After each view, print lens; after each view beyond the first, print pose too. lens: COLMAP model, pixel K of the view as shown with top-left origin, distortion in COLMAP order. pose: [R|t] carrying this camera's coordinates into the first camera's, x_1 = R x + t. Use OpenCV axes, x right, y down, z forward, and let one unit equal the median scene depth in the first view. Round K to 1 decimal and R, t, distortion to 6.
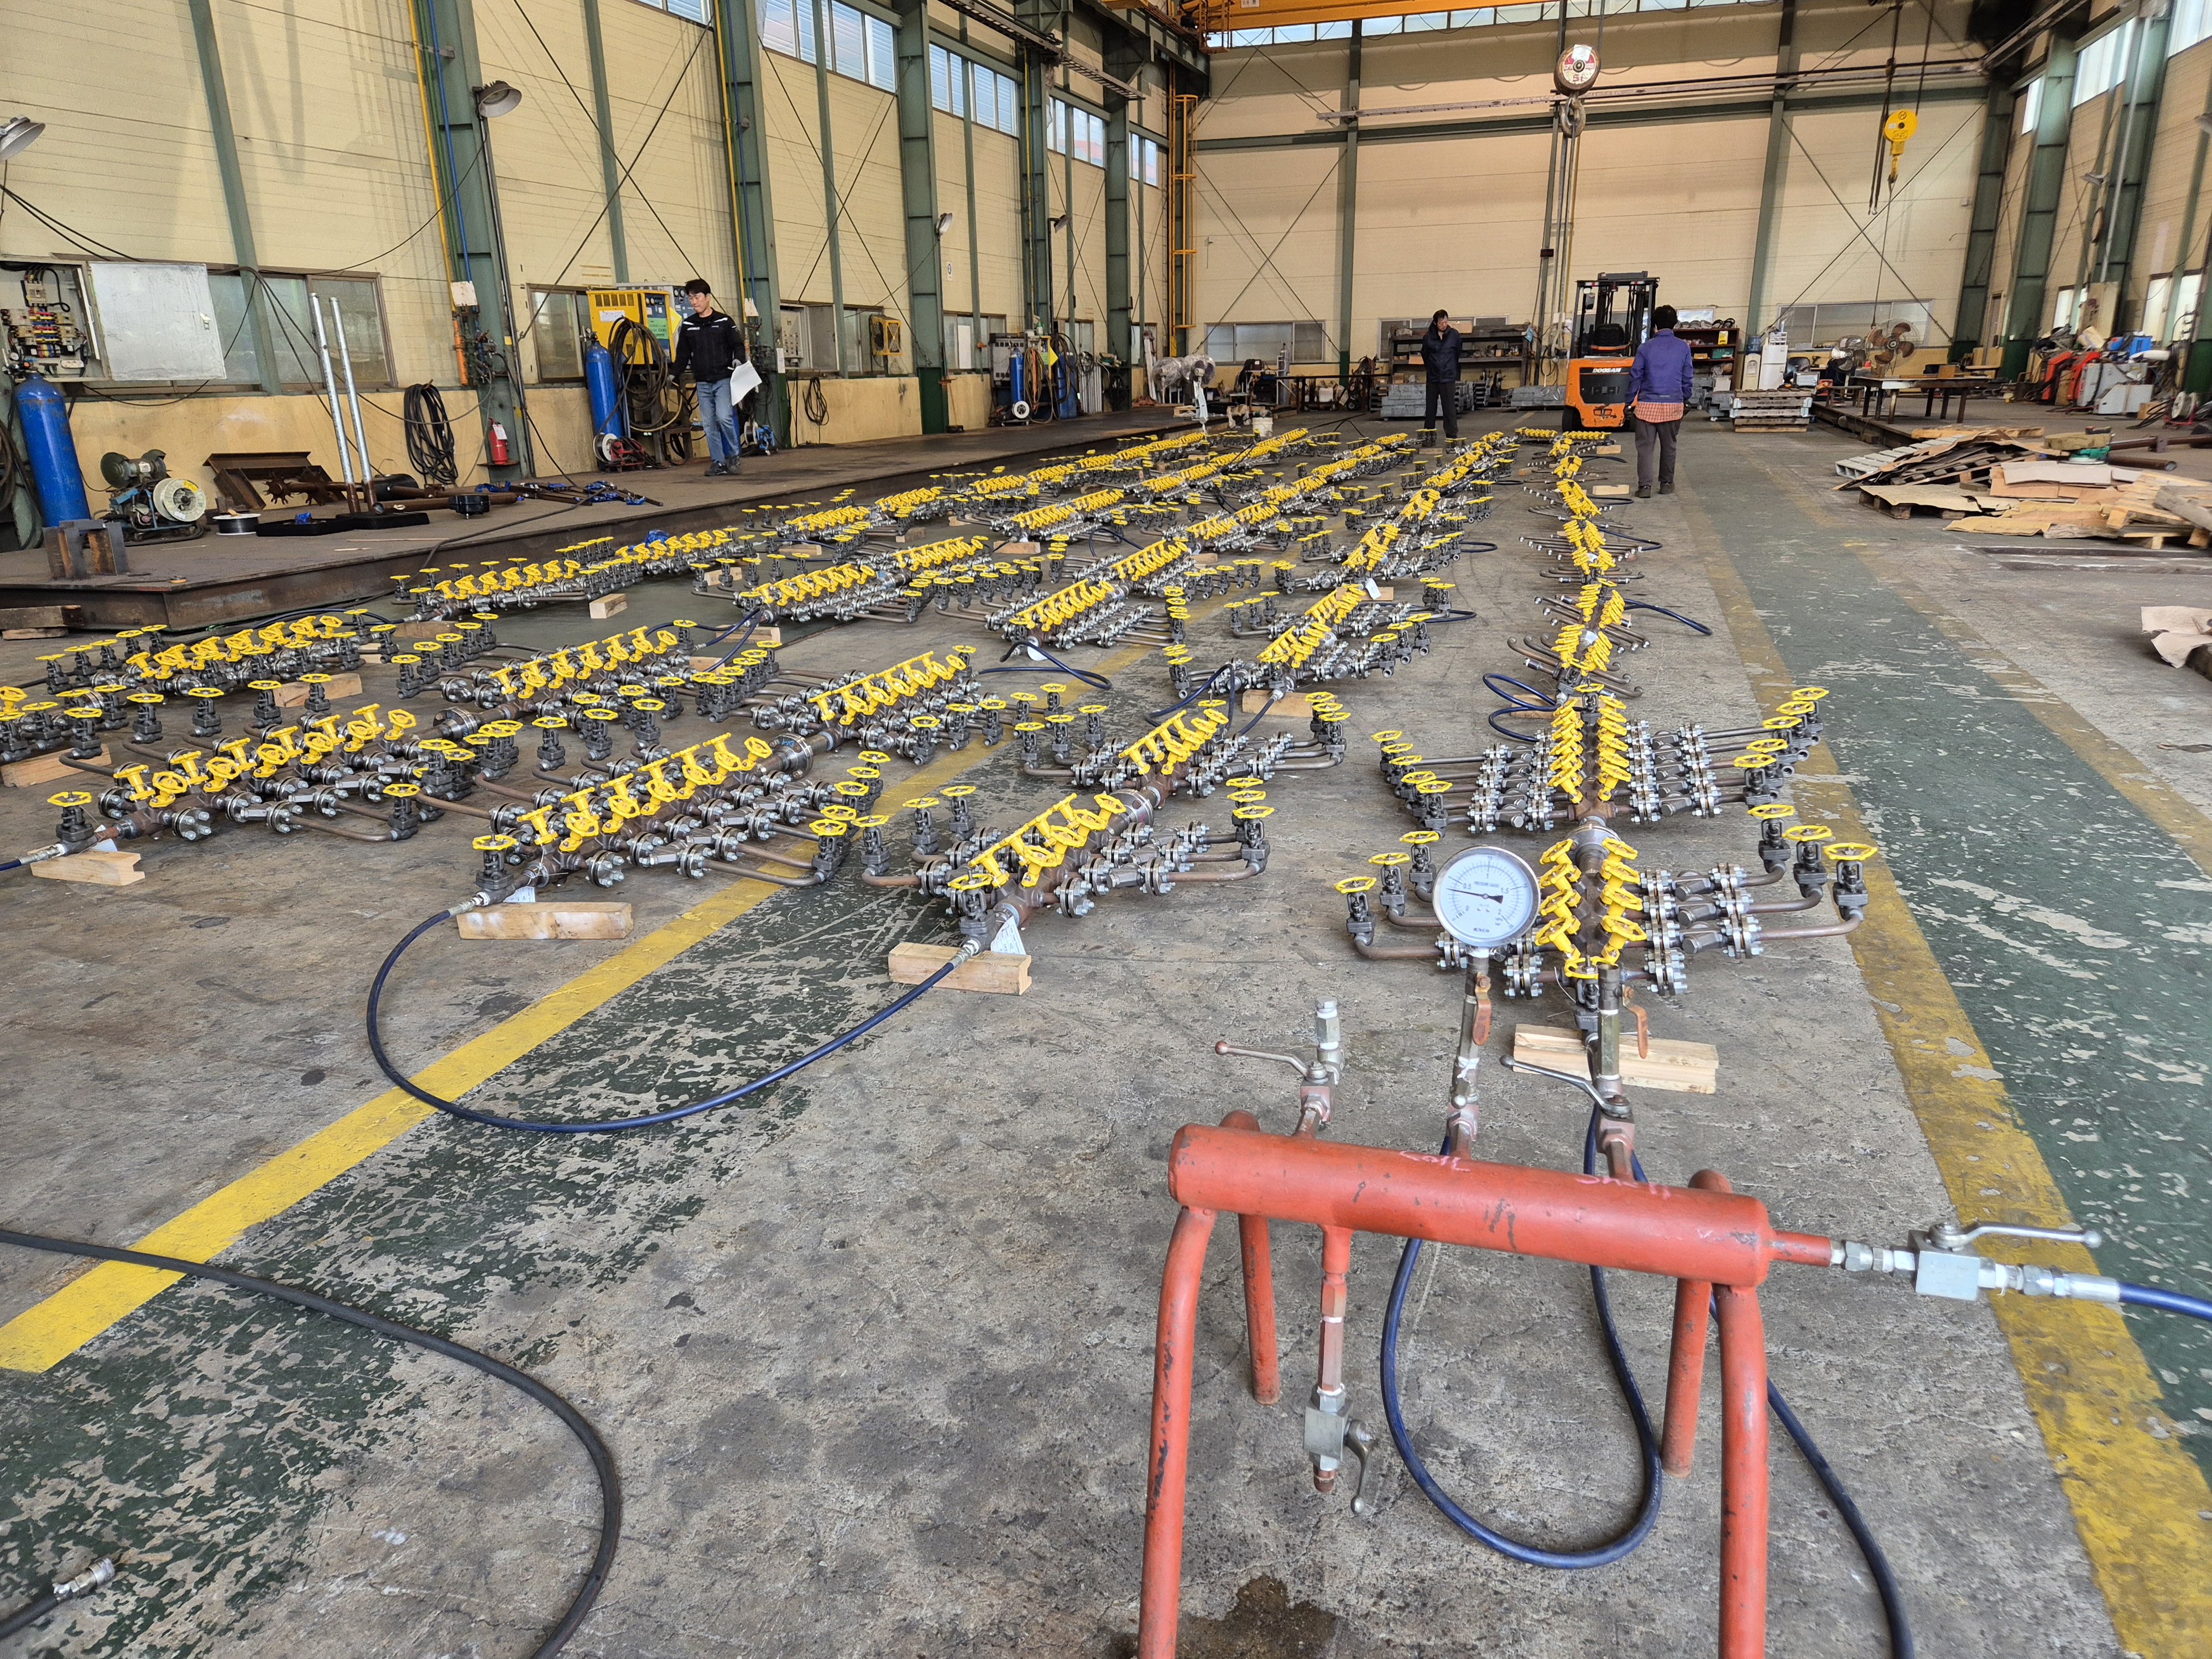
lens RADIAL K [[1496.1, 0, 1106.0], [0, 1496.1, 829.5], [0, 0, 1]] dist [0.107438, -0.040932]
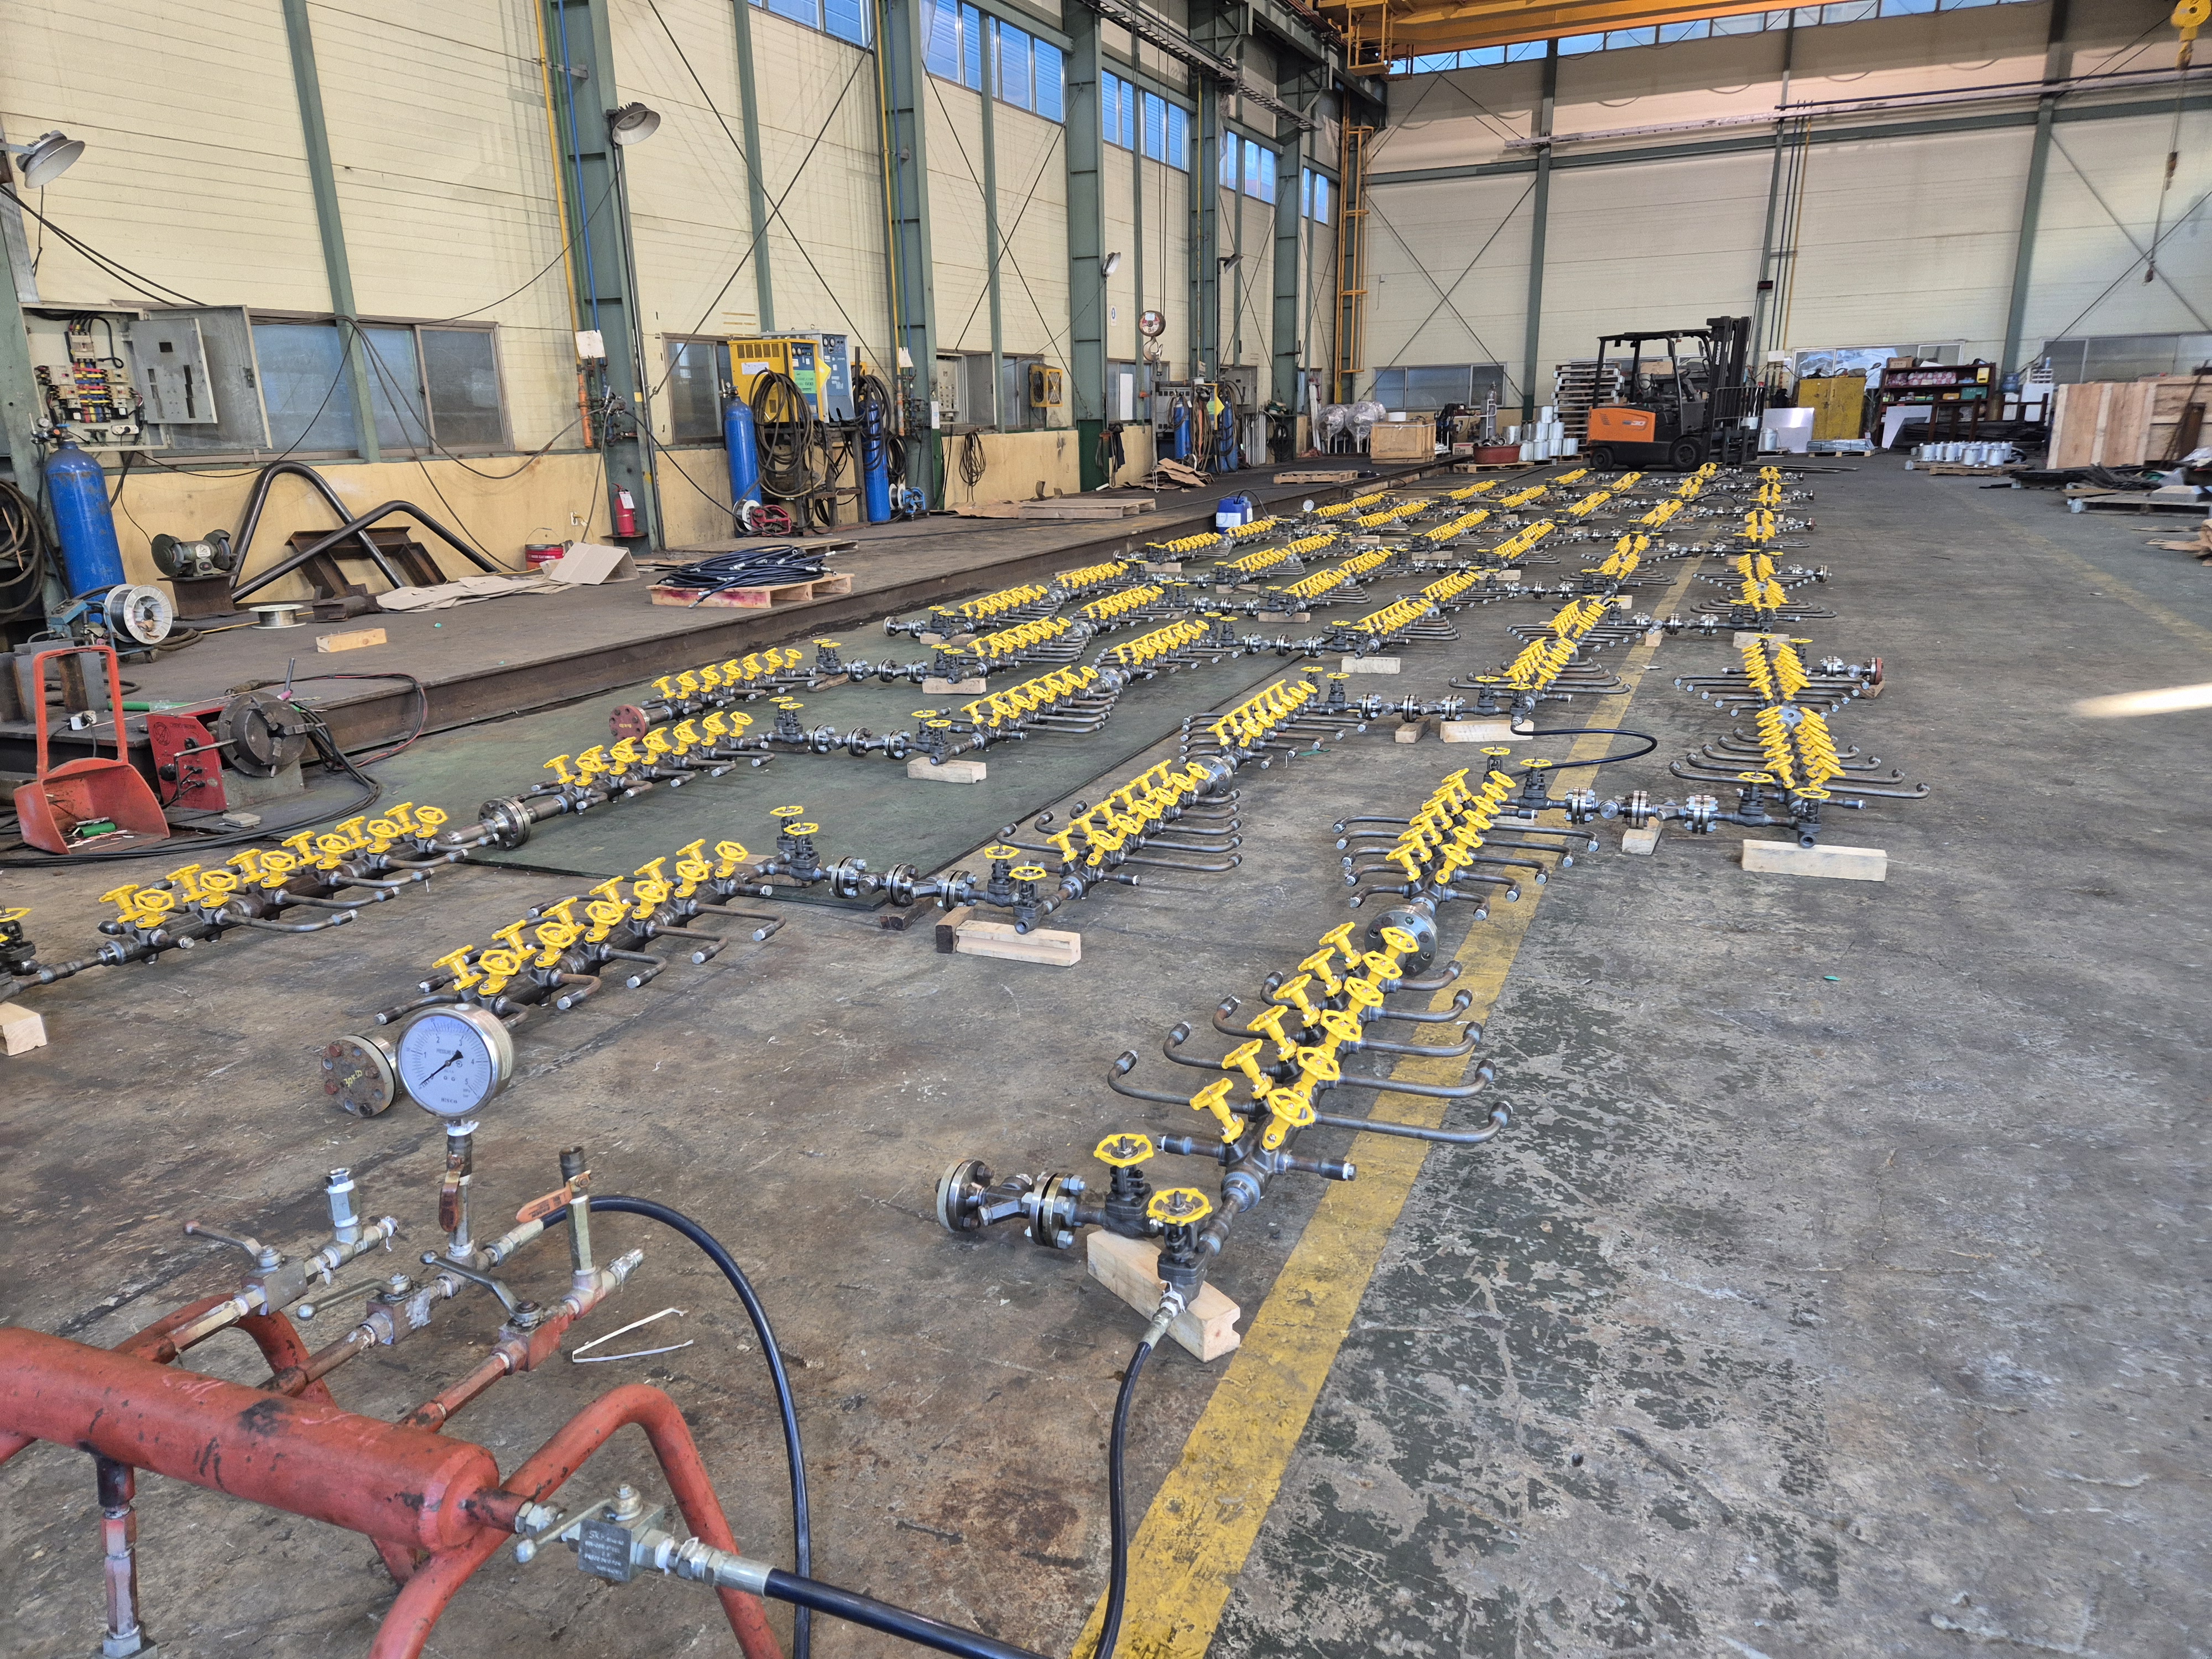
lens RADIAL K [[1497.4, 0, 1106.0], [0, 1497.4, 829.5], [0, 0, 1]] dist [0.135025, -0.059275]
pose [[0.996485, 0.018520, -0.081697, -0.030996], [-0.020813, 0.999410, -0.027308, -0.035312], [0.081144, 0.028913, 0.996283, 0.103386]]
